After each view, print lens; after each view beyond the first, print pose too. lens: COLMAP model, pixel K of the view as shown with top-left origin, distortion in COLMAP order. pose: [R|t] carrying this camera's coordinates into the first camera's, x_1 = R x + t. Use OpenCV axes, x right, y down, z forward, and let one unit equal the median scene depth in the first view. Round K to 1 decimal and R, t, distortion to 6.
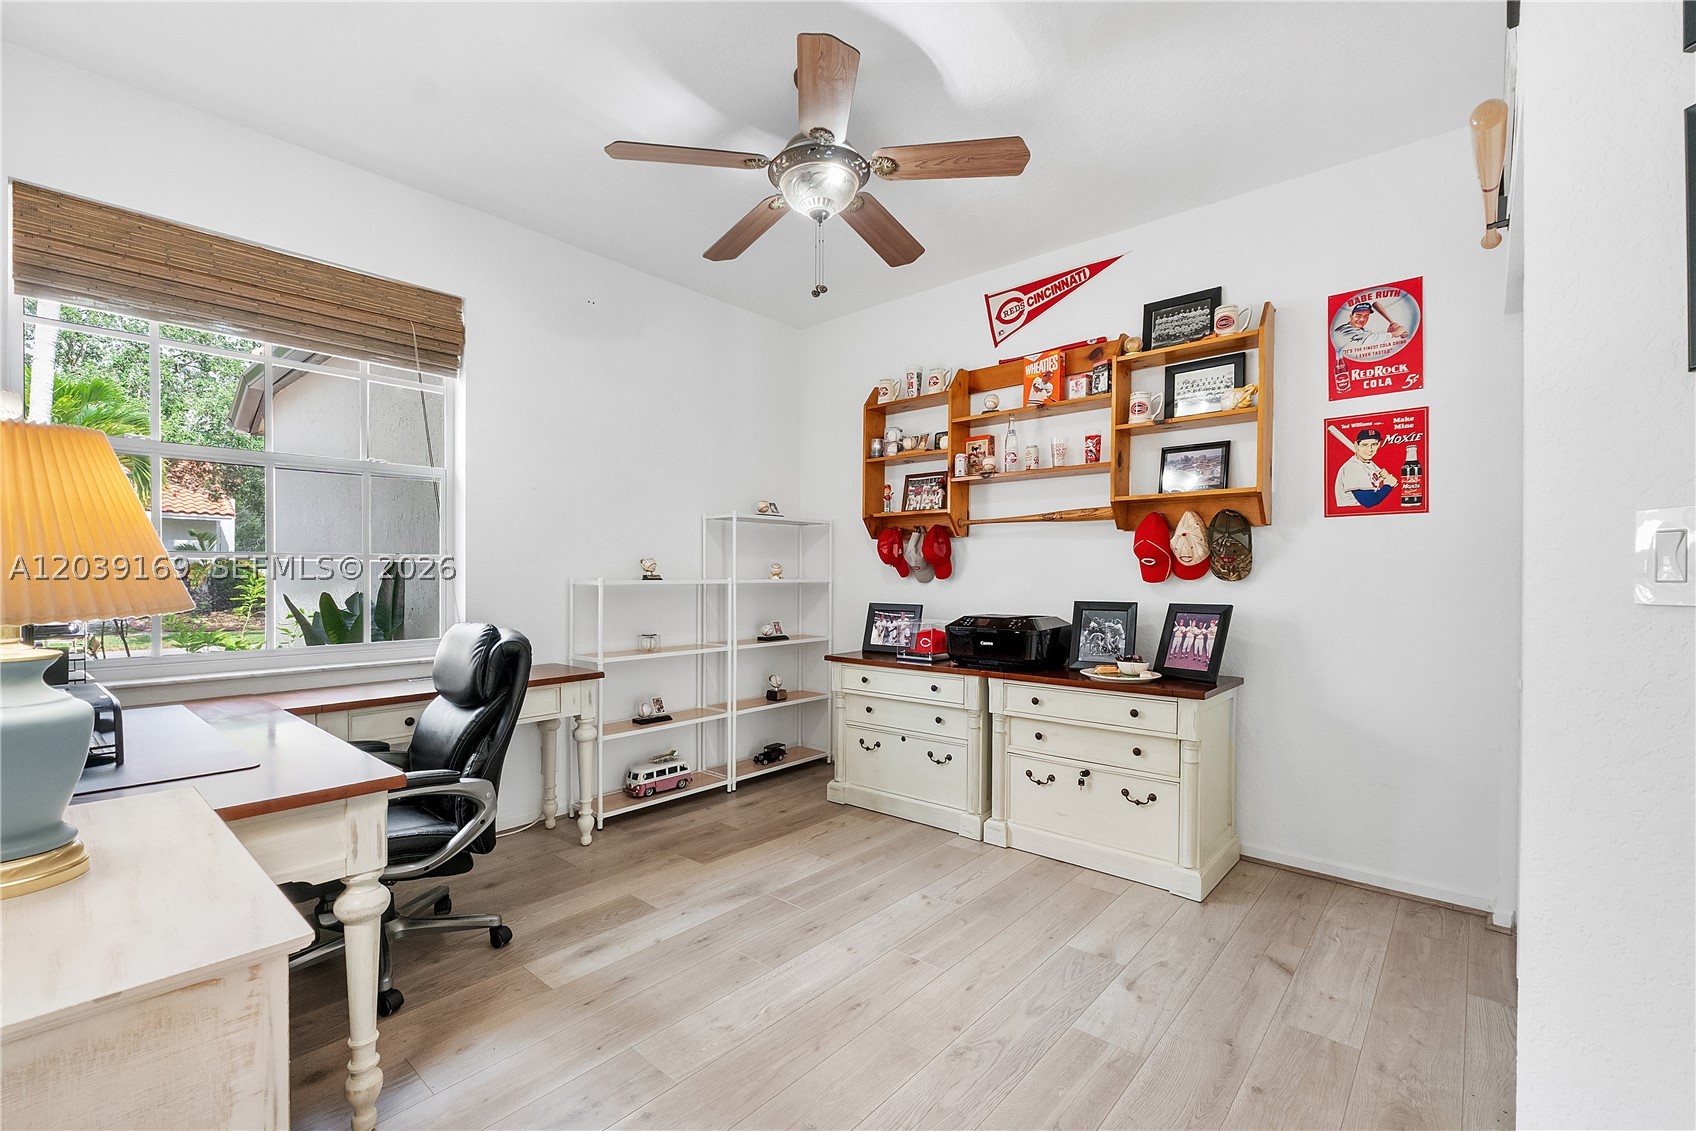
lens RADIAL K [[721.0, 0, 853.3], [0, 721.0, 575.8], [0, 0, 1]] dist [-0.006898, 0.000373]
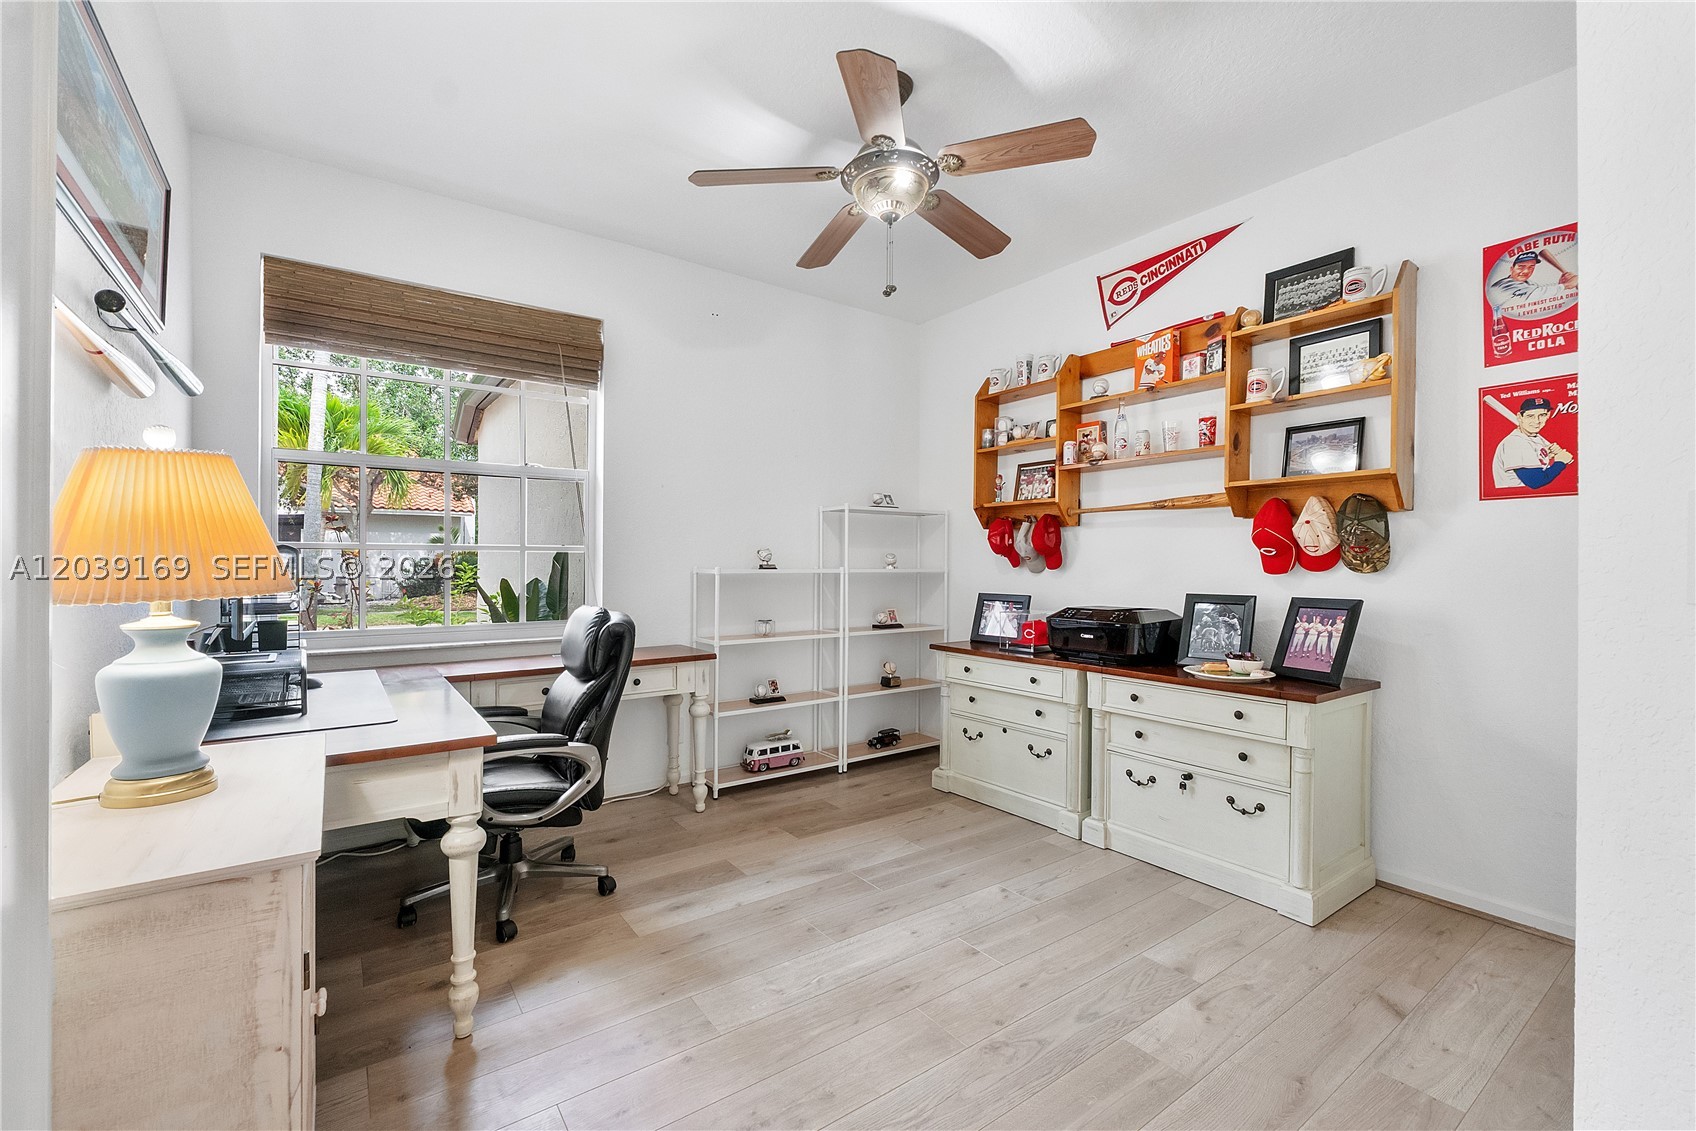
lens RADIAL K [[721.0, 0, 897.7], [0, 721.0, 559.0], [0, 0, 1]] dist [-0.006898, 0.000373]
pose [[0.975983, 0.001267, -0.217844, 0.166982], [-0.003092, 0.999963, -0.008038, -0.001497], [0.217826, 0.008519, 0.975951, -0.003270]]
